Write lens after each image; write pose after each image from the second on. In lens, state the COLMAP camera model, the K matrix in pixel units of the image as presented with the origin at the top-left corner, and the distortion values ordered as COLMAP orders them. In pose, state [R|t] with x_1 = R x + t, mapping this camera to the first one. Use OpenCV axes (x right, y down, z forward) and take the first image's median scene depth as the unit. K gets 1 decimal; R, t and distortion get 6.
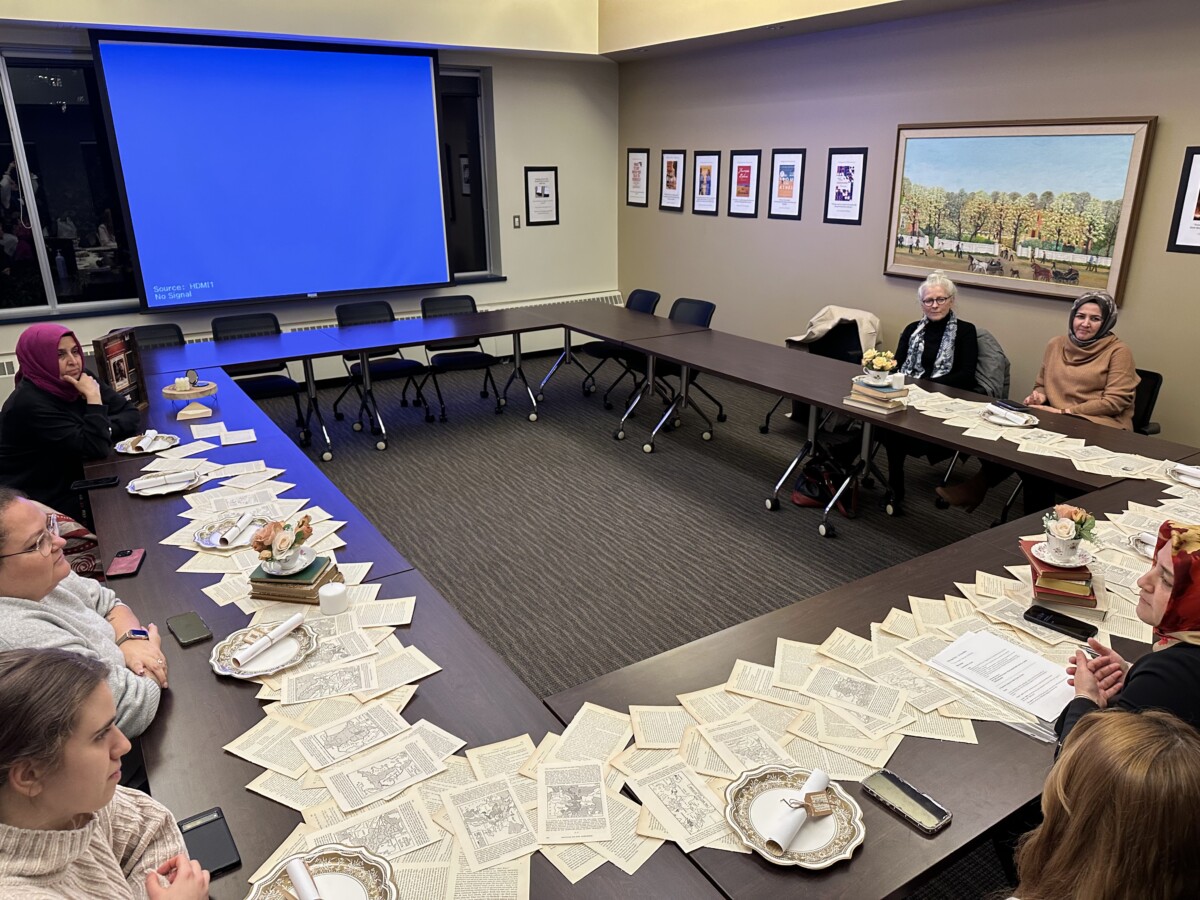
lens RADIAL K [[848.6, 0, 612.6], [0, 848.6, 468.4], [0, 0, 1]] dist [0.001335, -0.005305]
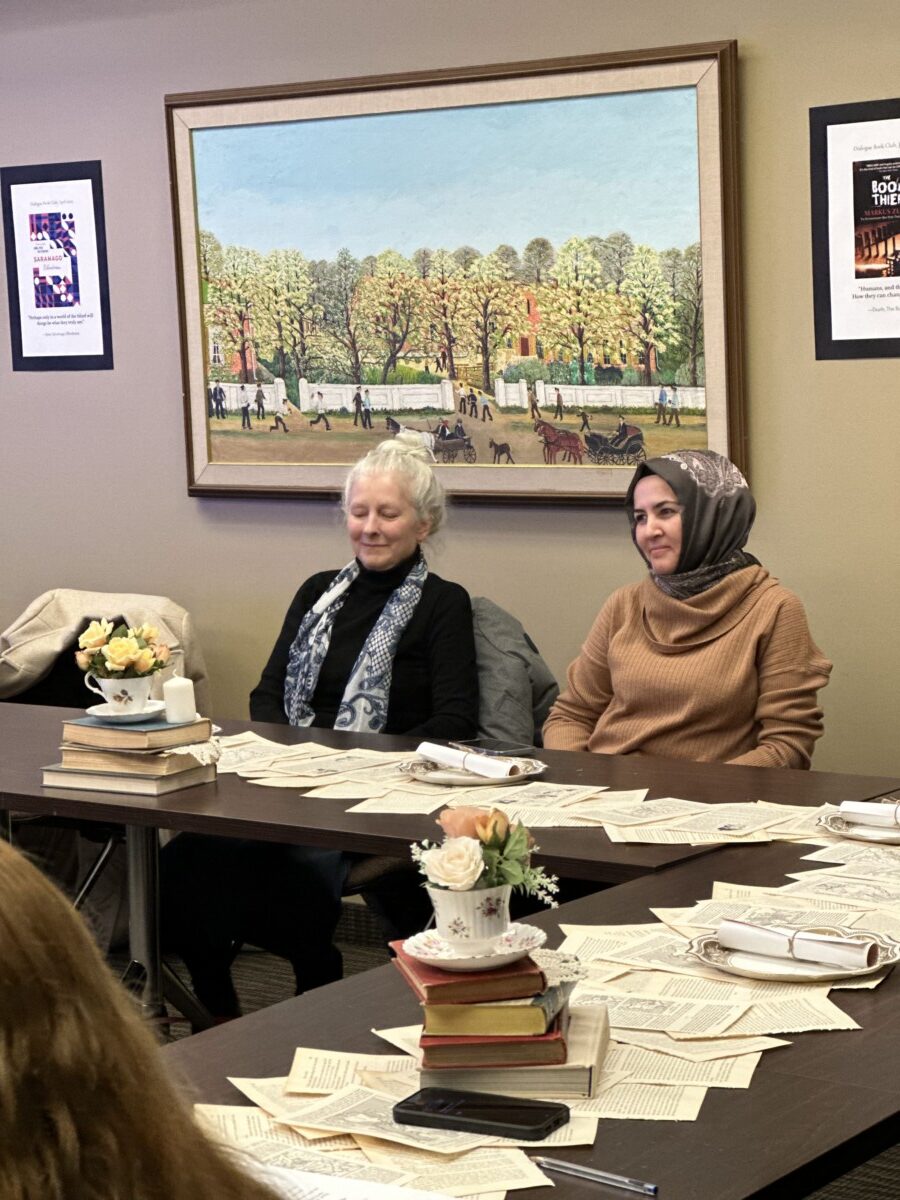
lens RADIAL K [[2625.0, 0, 458.9], [0, 2625.0, 599.5], [0, 0, 1]] dist [0.176818, 0.000000]
pose [[0.939379, -0.062826, 0.337077, 0.054848], [0.143474, 0.964892, -0.219996, 0.086329], [-0.311421, 0.255021, 0.915413, -0.050261]]
